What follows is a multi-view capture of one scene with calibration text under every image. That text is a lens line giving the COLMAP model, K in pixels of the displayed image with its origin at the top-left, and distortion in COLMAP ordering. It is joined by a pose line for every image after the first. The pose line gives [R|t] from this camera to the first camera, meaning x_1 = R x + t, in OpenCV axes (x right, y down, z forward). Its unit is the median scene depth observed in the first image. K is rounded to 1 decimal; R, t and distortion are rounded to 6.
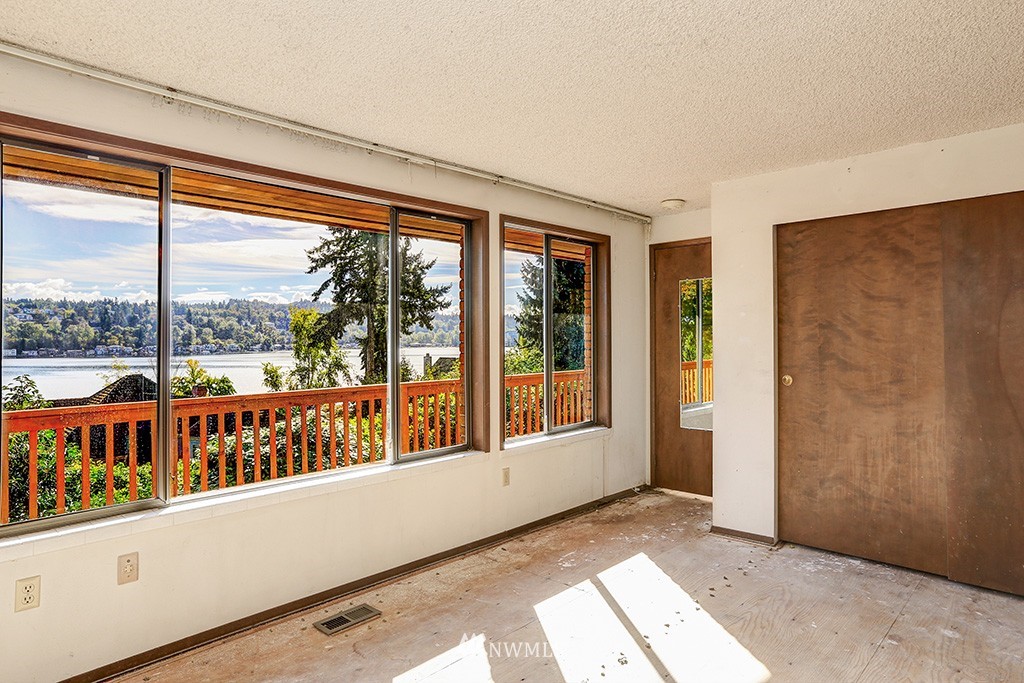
lens RADIAL K [[582.5, 0, 512.0], [0, 582.5, 341.5], [0, 0, 1]] dist [-0.017252, 0.001295]
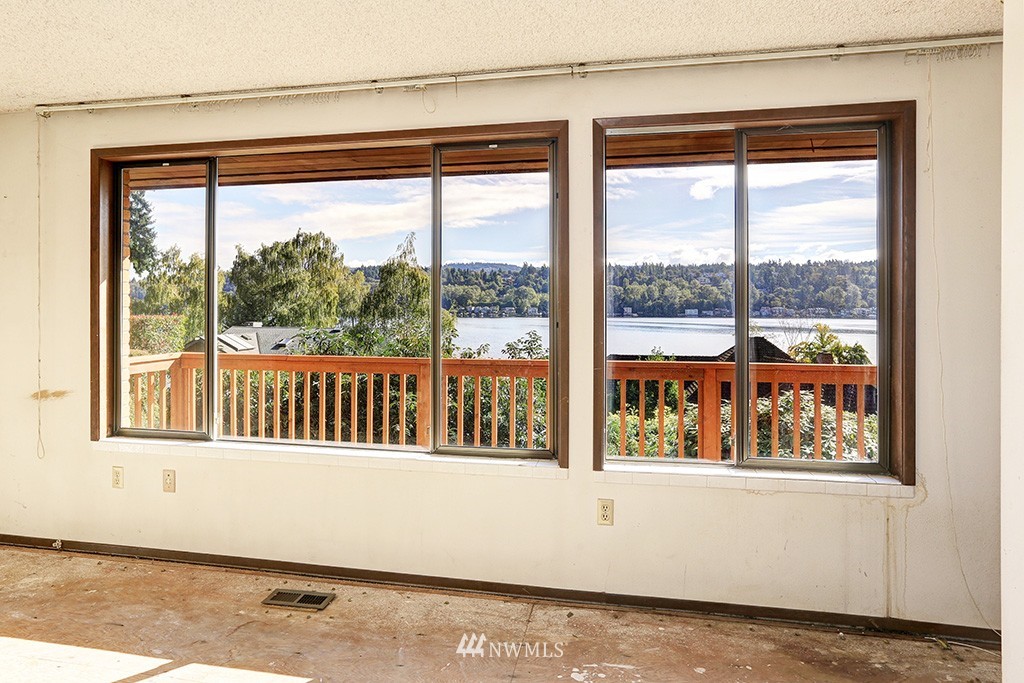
lens RADIAL K [[649.7, 0, 510.2], [0, 649.7, 306.6], [0, 0, 1]] dist [-0.017395, 0.002712]
pose [[0.537020, 0.013344, -0.843464, 0.500084], [-0.009890, 0.999906, 0.009522, -0.007747], [0.843511, 0.003229, 0.537102, 0.460563]]
